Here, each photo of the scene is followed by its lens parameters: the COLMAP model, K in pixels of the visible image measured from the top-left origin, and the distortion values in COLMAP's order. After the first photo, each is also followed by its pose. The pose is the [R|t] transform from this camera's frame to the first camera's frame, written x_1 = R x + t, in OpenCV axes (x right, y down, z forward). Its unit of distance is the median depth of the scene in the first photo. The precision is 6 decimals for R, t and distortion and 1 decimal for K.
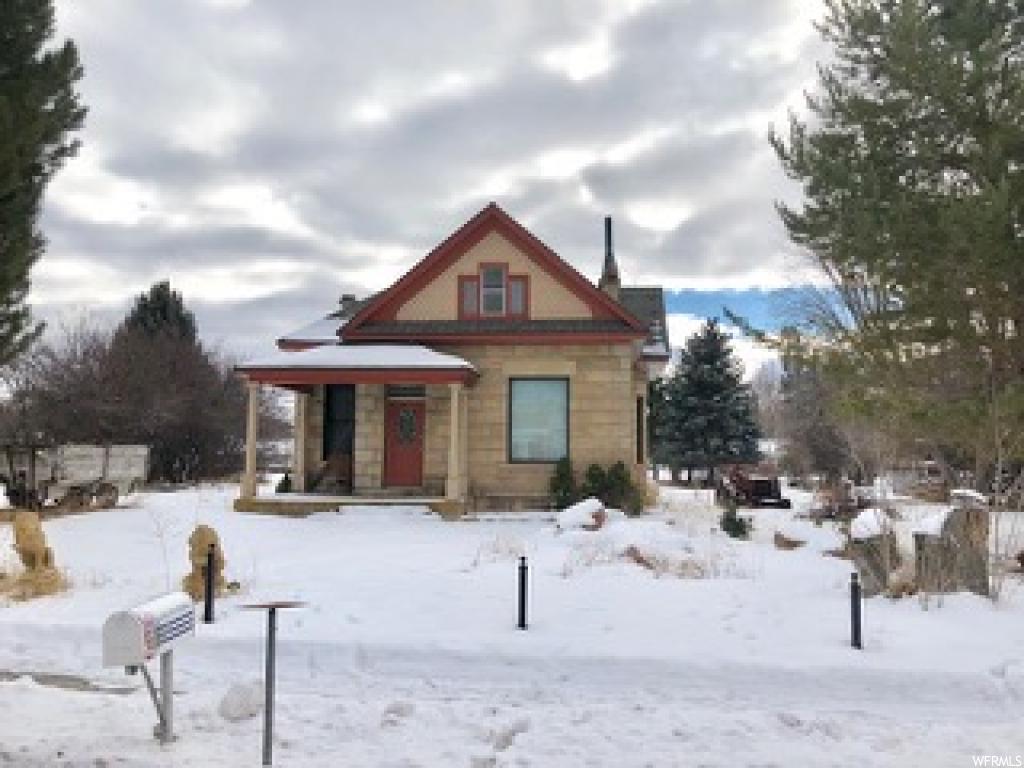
lens RADIAL K [[855.3, 0, 528.1], [0, 855.3, 379.4], [0, 0, 1]] dist [0.031903, -0.007942]
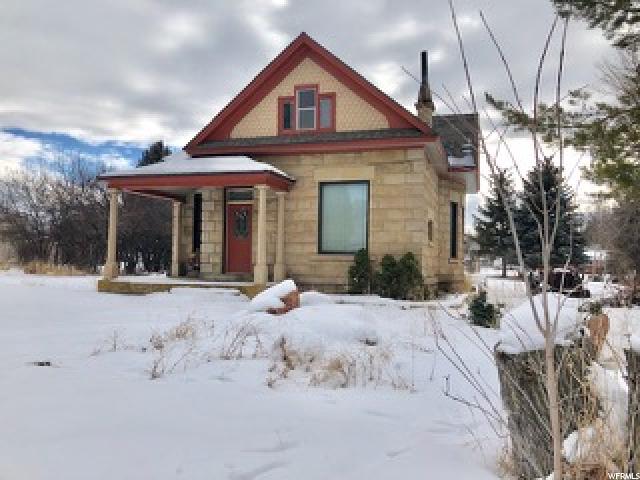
lens RADIAL K [[534.6, 0, 324.5], [0, 534.6, 239.8], [0, 0, 1]] dist [0.031903, -0.007942]
pose [[0.977164, -0.001309, -0.212484, 0.142281], [0.011694, 0.998797, 0.047622, 0.042506], [0.212166, -0.049019, 0.976004, 0.278172]]
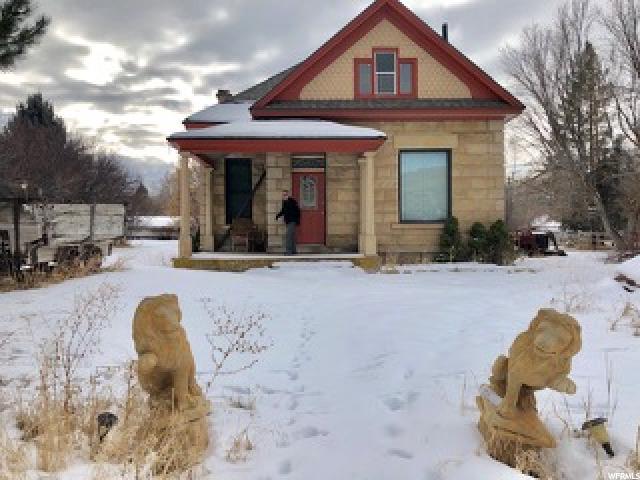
lens RADIAL K [[534.6, 0, 320.5], [0, 534.6, 242.9], [0, 0, 1]] dist [0.031903, -0.007942]
pose [[0.993868, -0.019121, 0.108905, -0.211677], [0.006142, 0.992960, 0.118288, 0.036832], [-0.110400, -0.116893, 0.986989, 0.280430]]
